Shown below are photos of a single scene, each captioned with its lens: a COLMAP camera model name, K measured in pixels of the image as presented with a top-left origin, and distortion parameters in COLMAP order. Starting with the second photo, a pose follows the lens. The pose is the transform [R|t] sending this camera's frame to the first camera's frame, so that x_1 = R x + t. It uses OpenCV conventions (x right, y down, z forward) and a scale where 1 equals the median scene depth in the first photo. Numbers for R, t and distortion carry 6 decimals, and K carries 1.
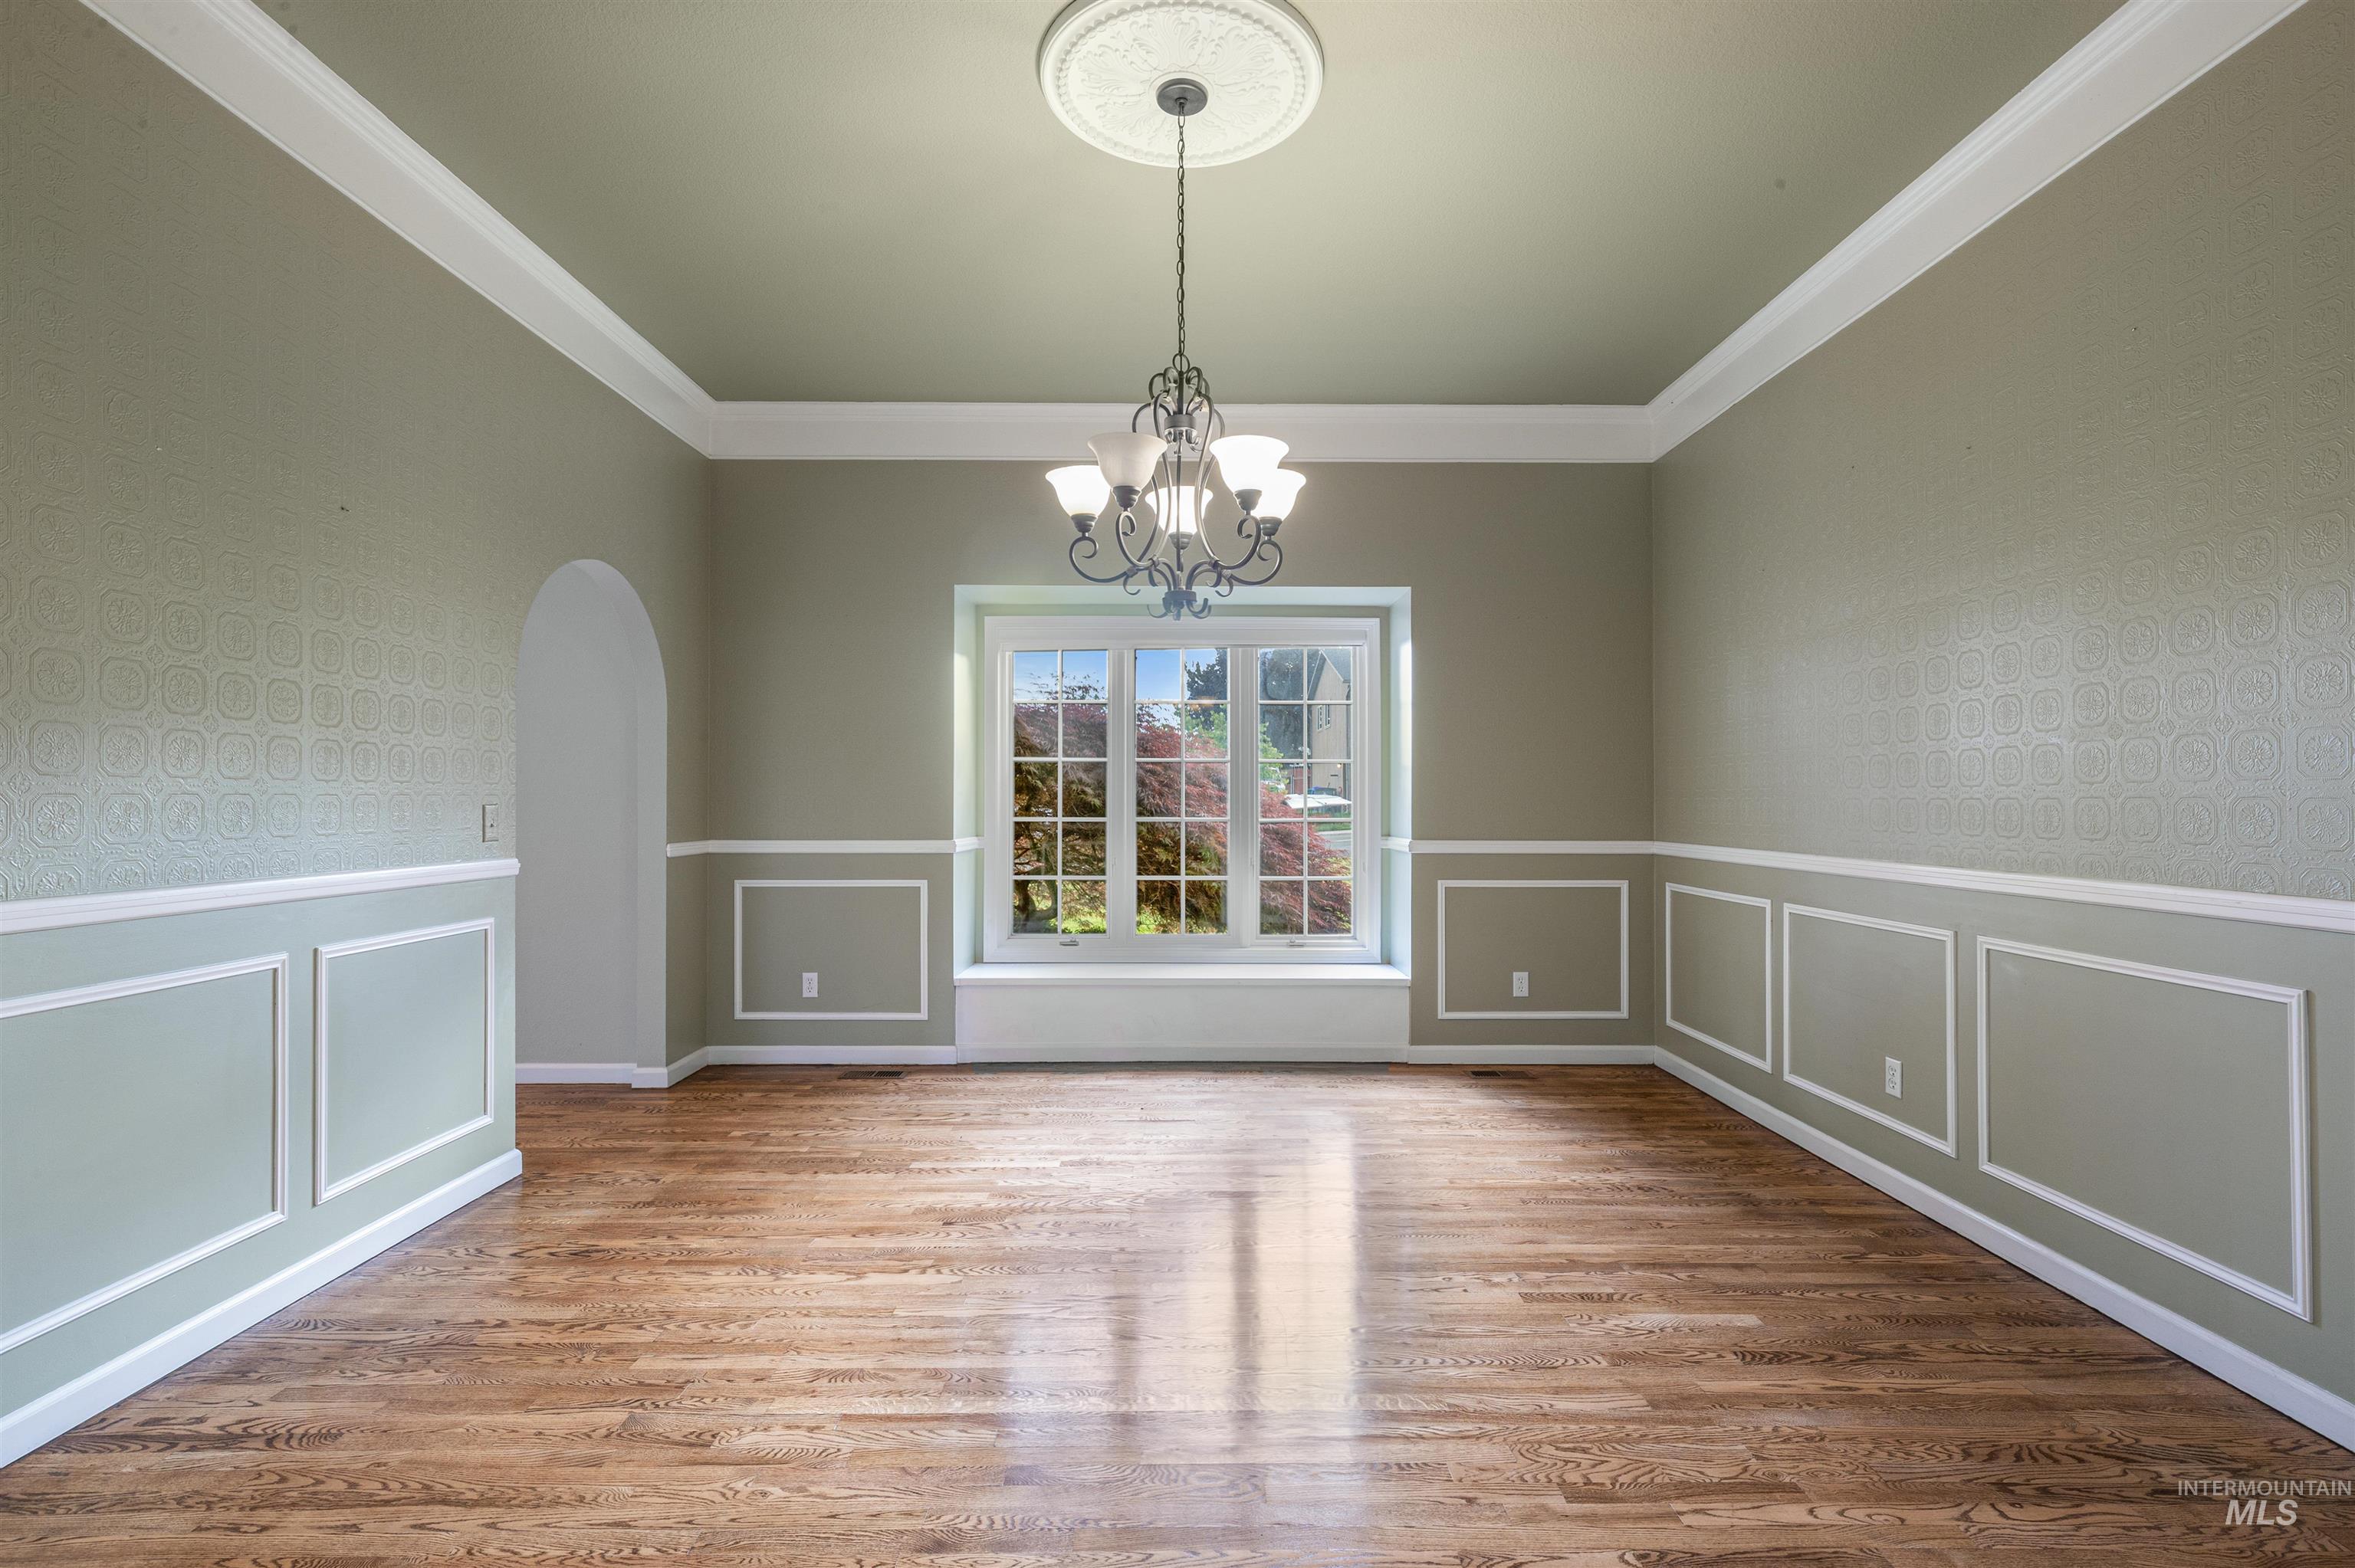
lens RADIAL K [[1083.2, 0, 1181.8], [0, 1083.2, 792.4], [0, 0, 1]] dist [-0.002259, 0.001390]
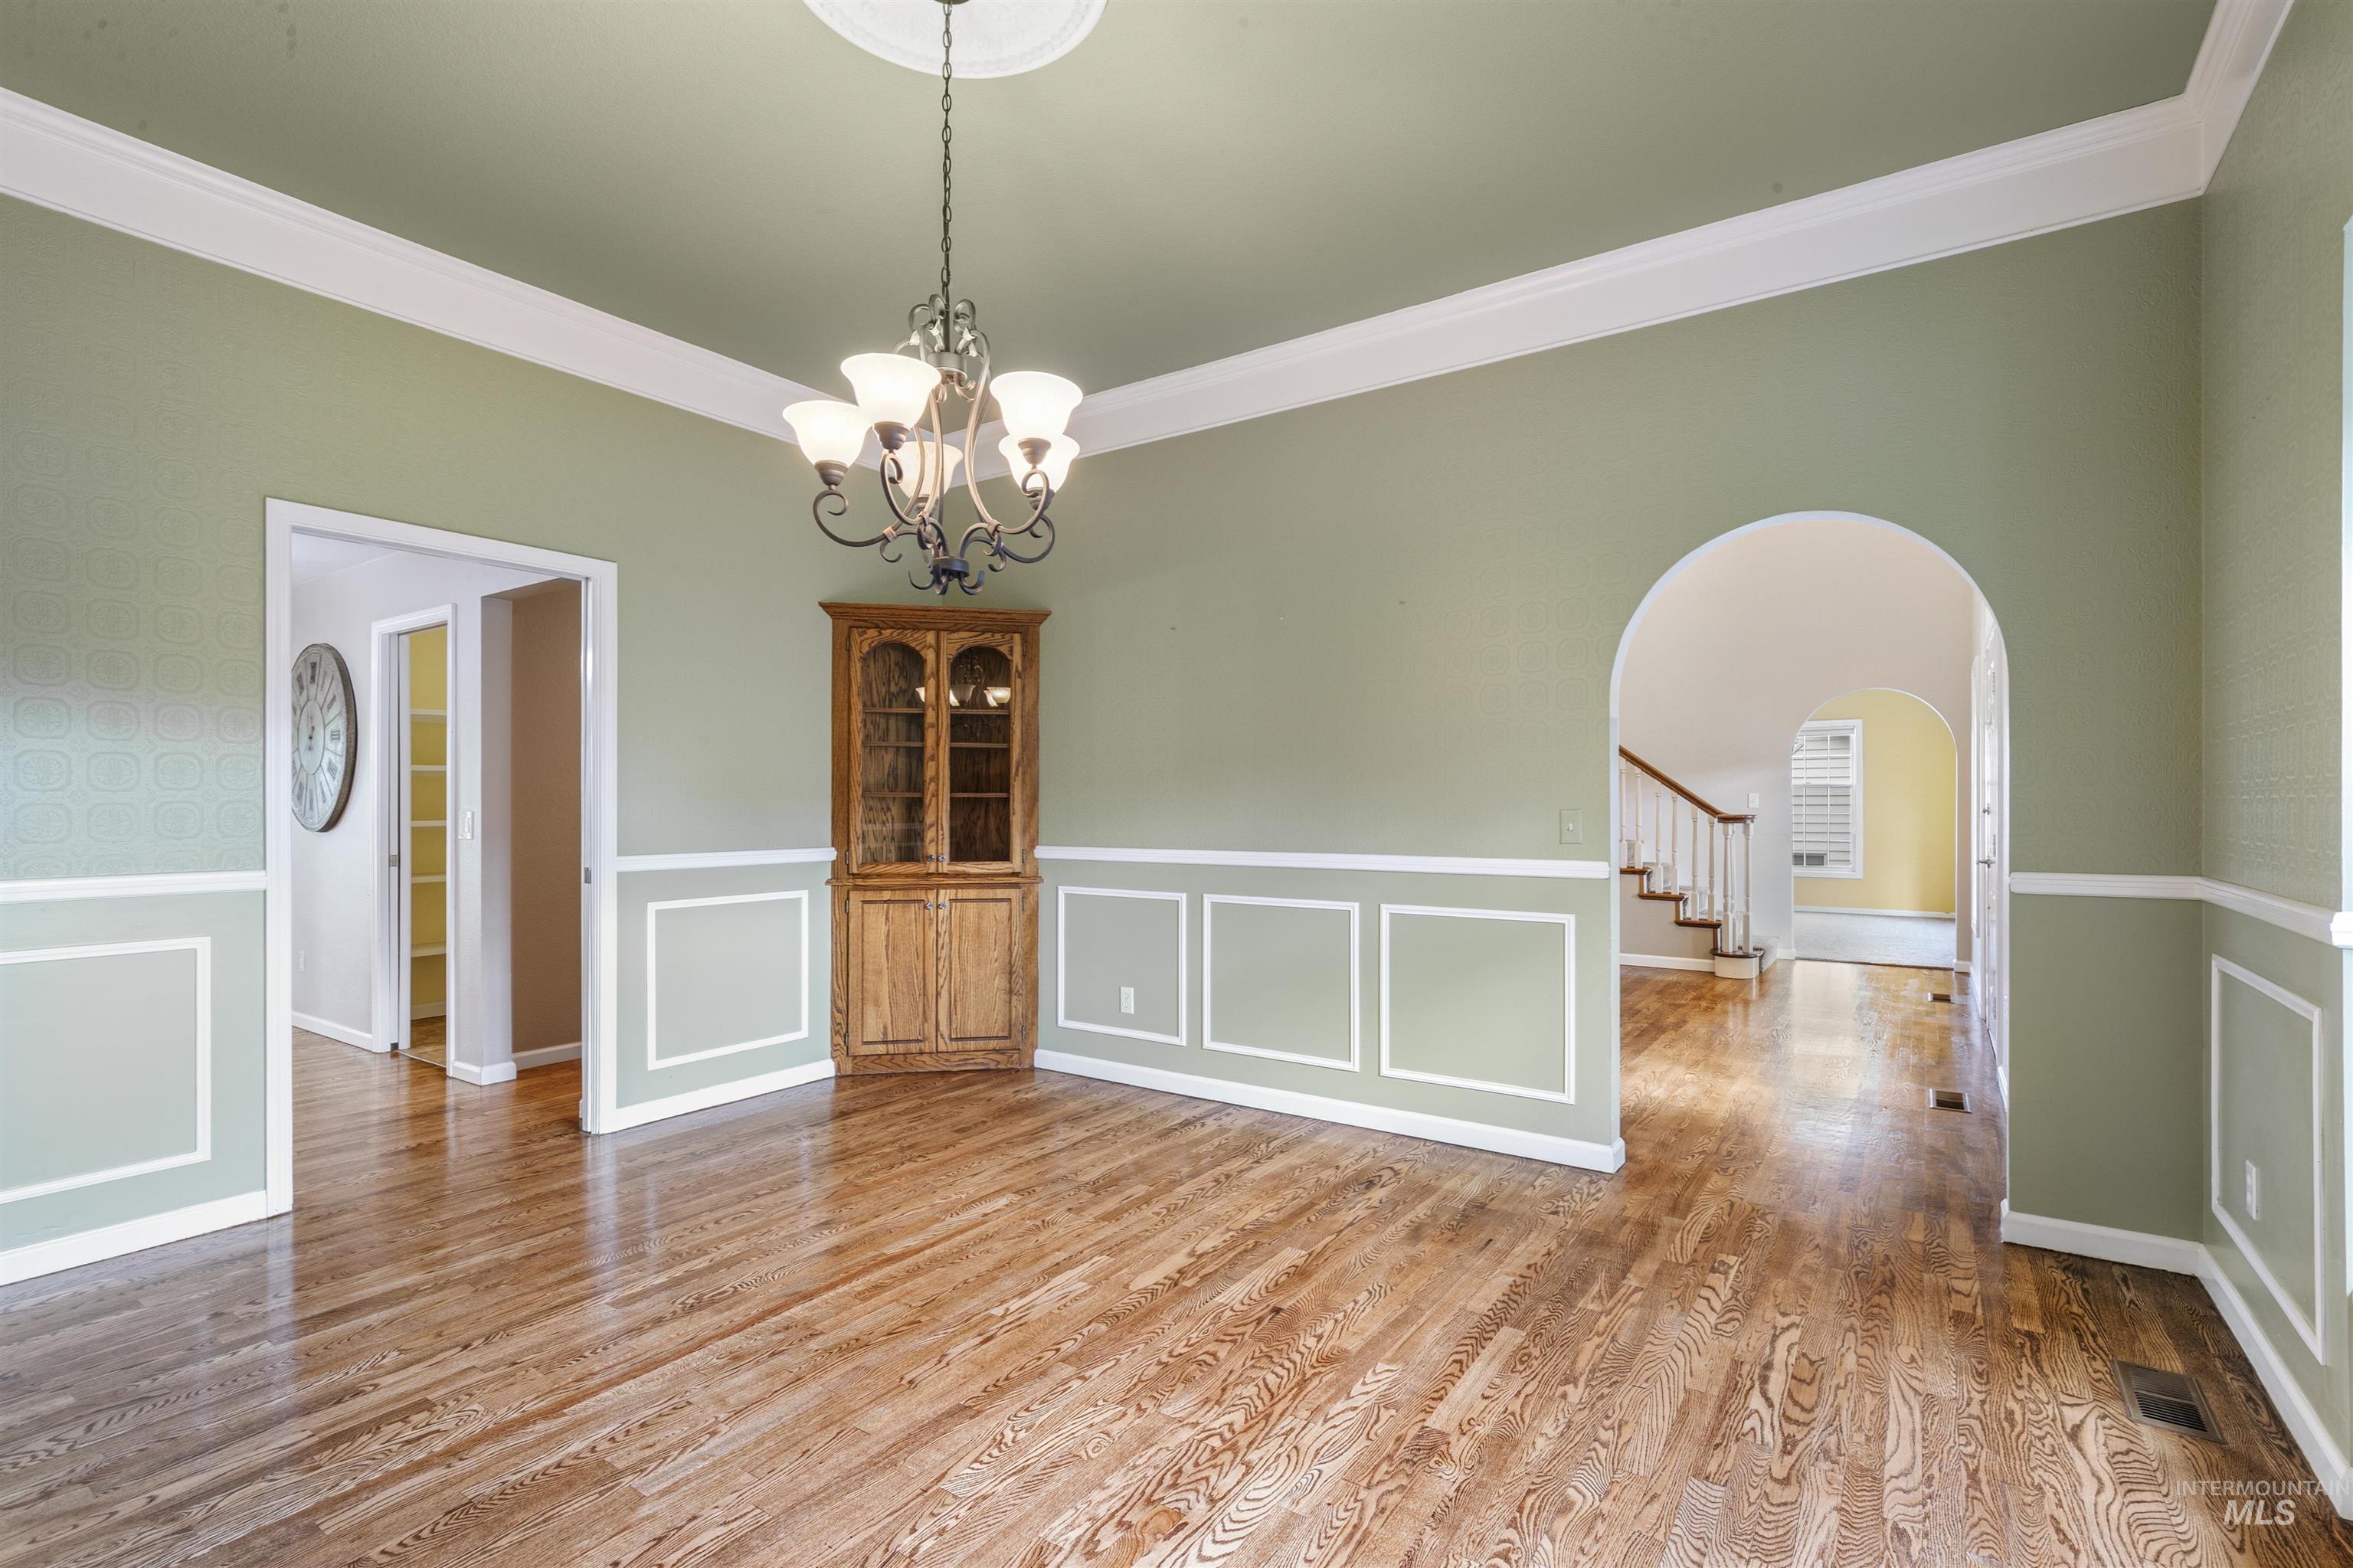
lens RADIAL K [[1082.5, 0, 1174.8], [0, 1082.5, 793.3], [0, 0, 1]] dist [-0.002259, 0.001390]
pose [[-0.566316, -0.006489, -0.824162, 0.630645], [0.005076, 0.999923, -0.011360, 0.008654], [0.824172, -0.010617, -0.566240, 1.705172]]
